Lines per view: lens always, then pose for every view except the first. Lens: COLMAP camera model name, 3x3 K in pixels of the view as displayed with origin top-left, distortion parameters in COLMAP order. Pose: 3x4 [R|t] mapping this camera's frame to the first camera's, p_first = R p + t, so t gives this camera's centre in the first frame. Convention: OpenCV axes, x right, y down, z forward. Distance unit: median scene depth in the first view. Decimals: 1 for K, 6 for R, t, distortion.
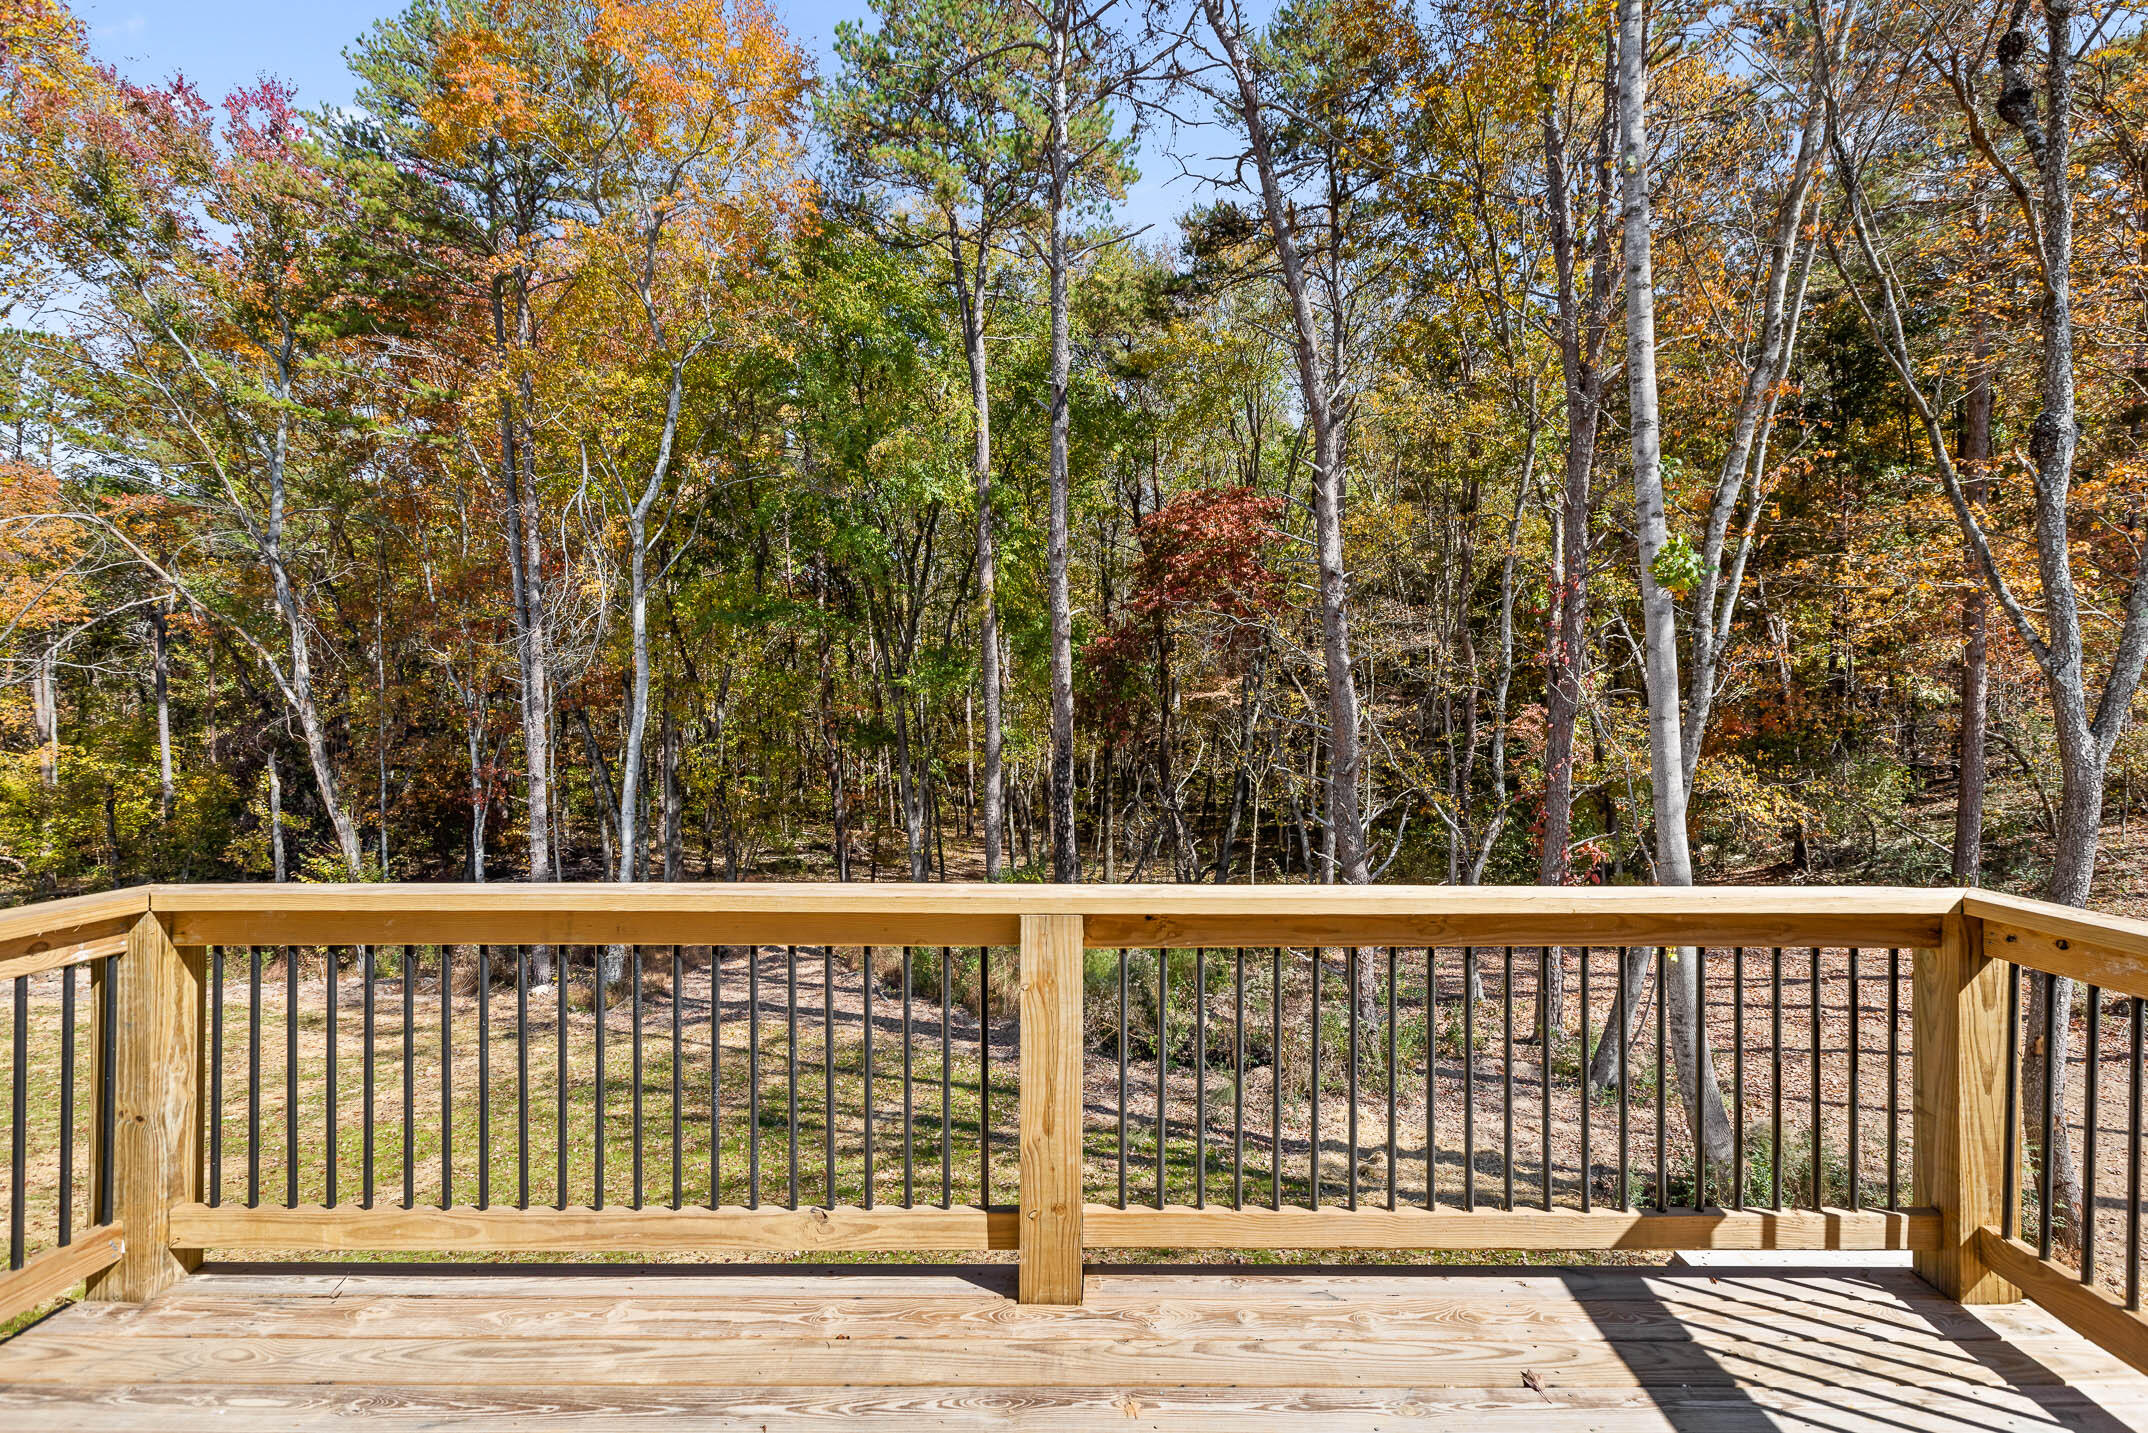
lens RADIAL K [[1023.7, 0, 1074.0], [0, 1023.7, 716.5], [0, 0, 1]] dist [0.002306, 0.001635]
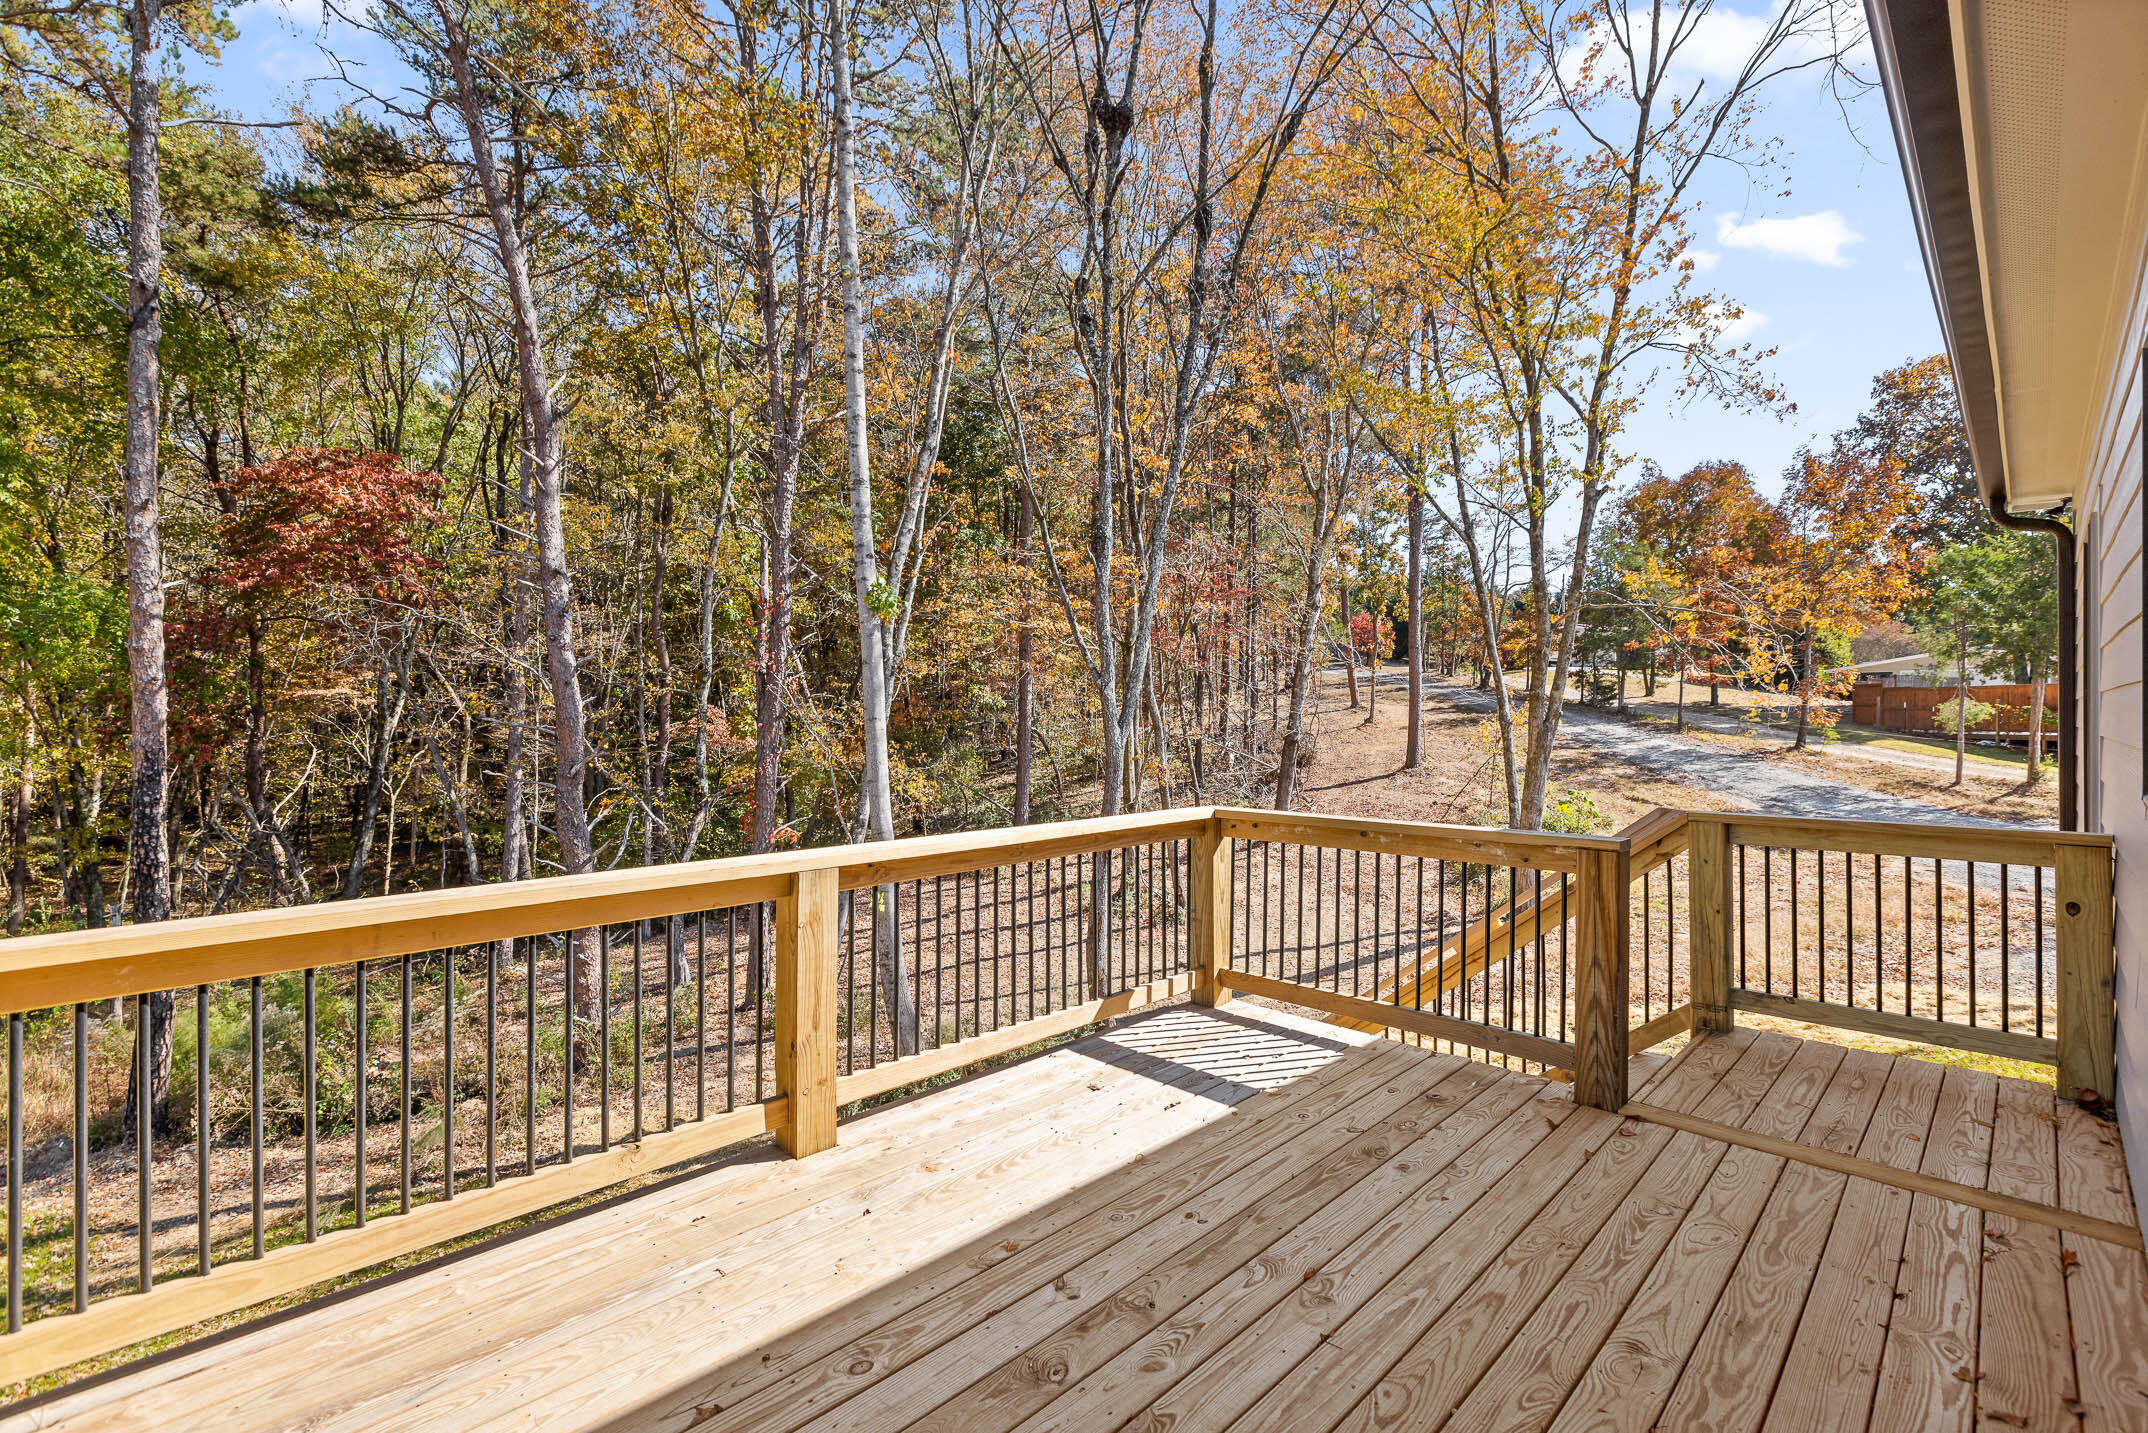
lens RADIAL K [[1023.7, 0, 1074.0], [0, 1023.7, 716.5], [0, 0, 1]] dist [0.002306, 0.001635]
pose [[0.688299, -0.004085, 0.725416, -0.082534], [0.003554, 0.999991, 0.002260, -0.001474], [-0.725419, 0.001023, 0.688307, -0.020766]]
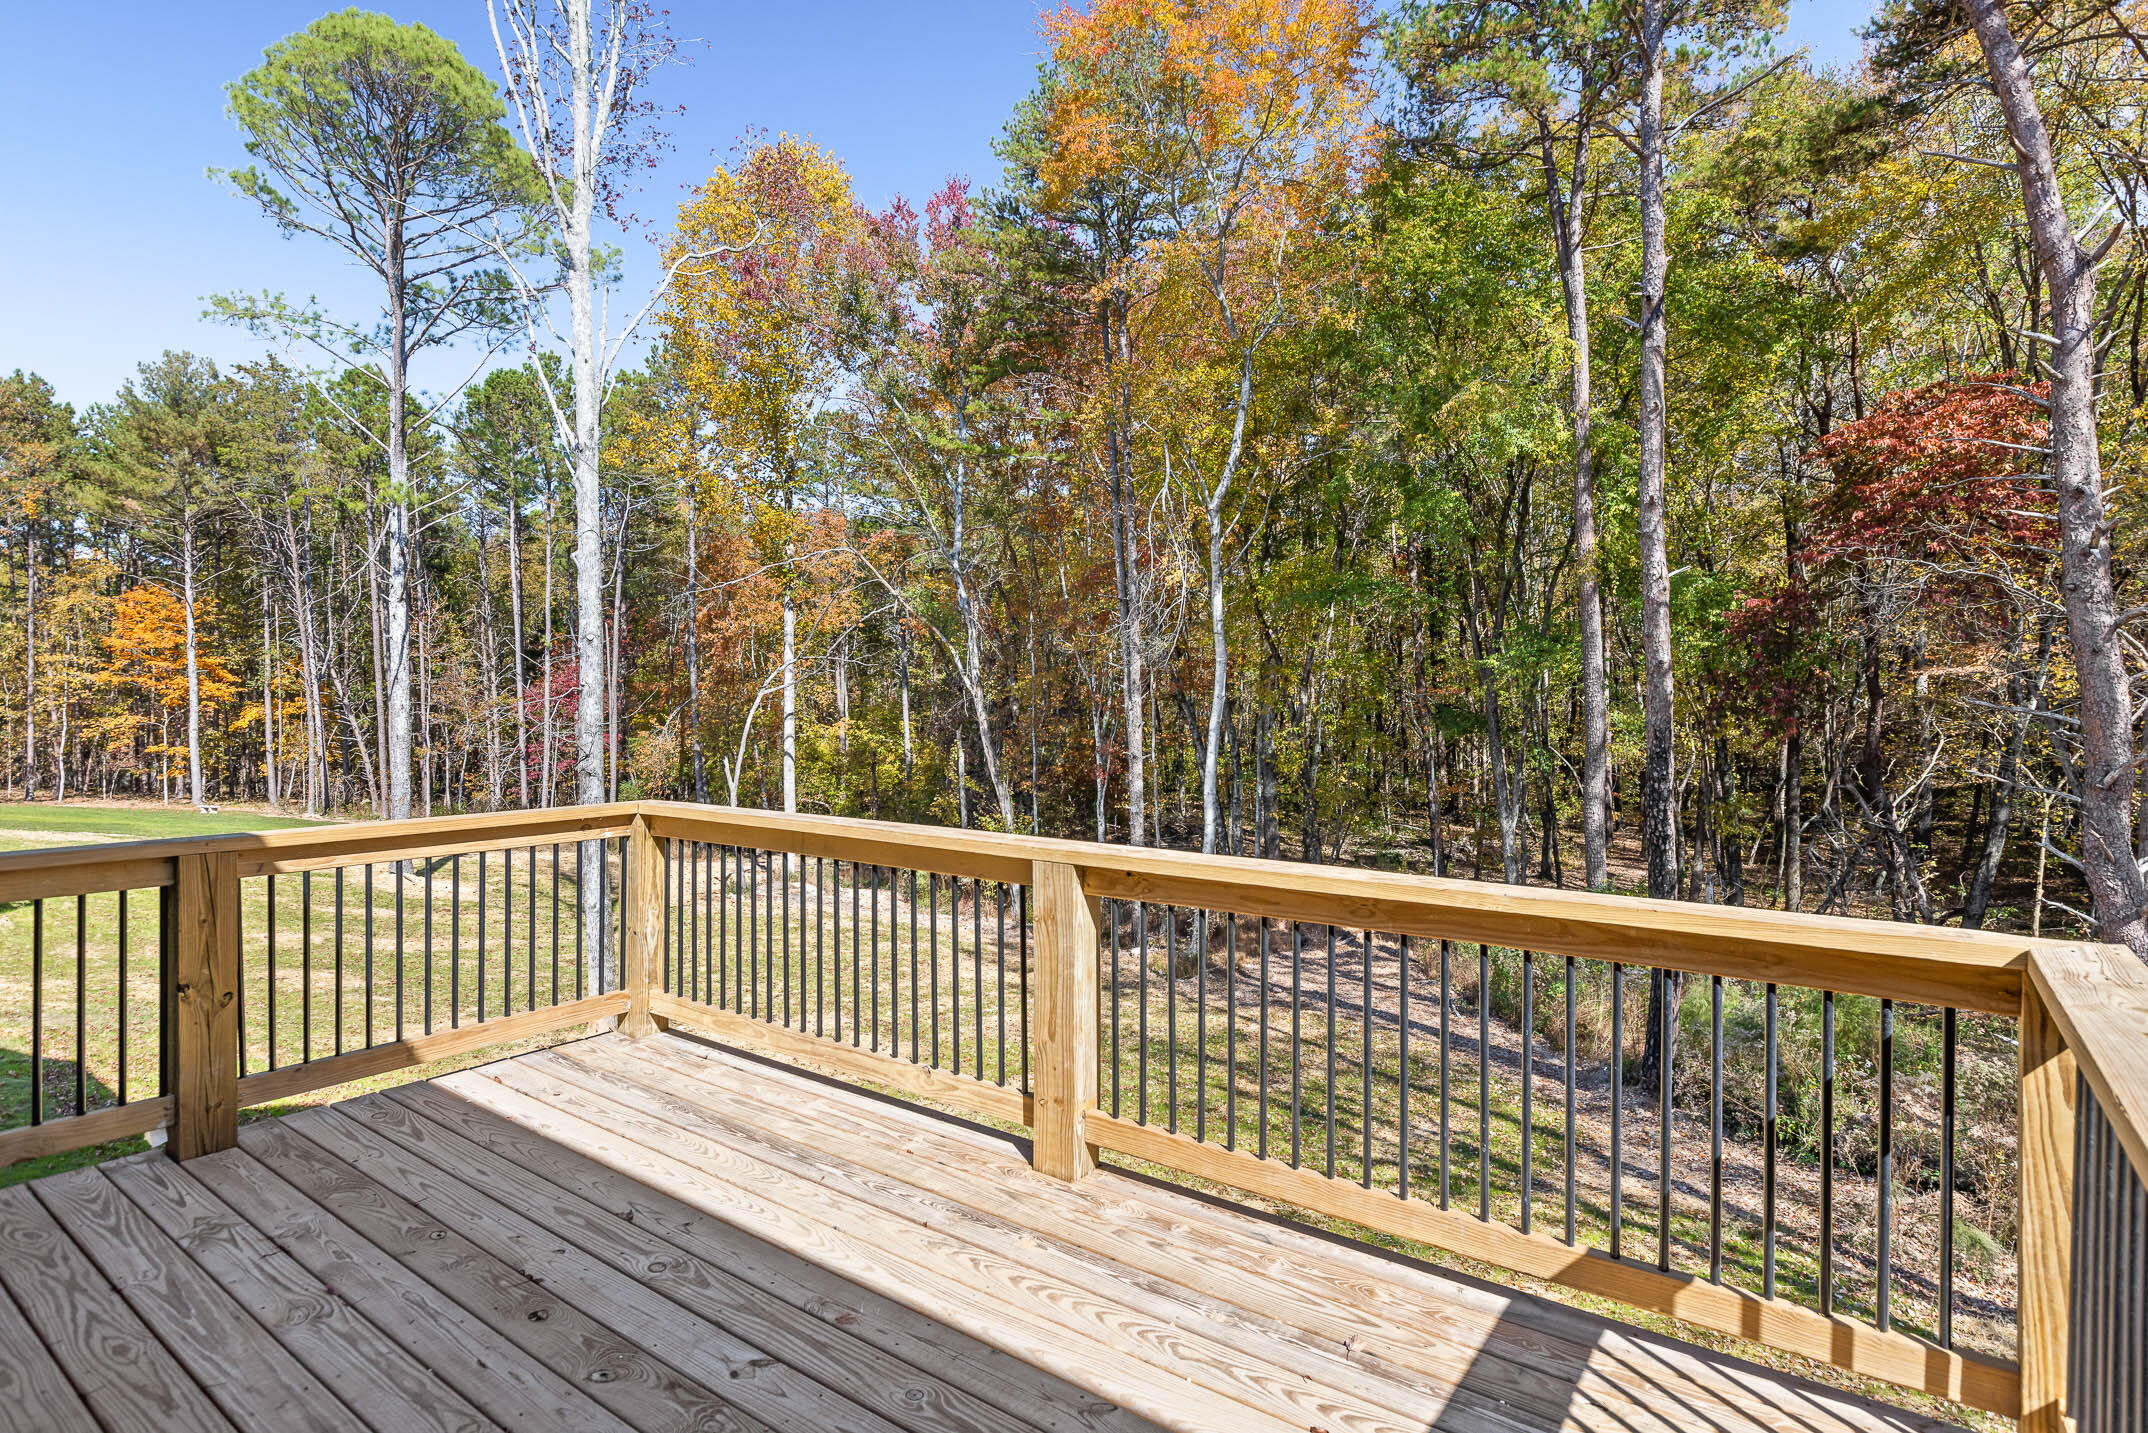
lens RADIAL K [[1086.9, 0, 986.3], [0, 1086.9, 710.5], [0, 0, 1]] dist [0.003253, -0.000701]
pose [[0.789577, 0.008009, -0.613599, 0.075789], [-0.002063, 0.999944, 0.010398, -0.000330], [0.613648, -0.006944, 0.789549, -0.008763]]
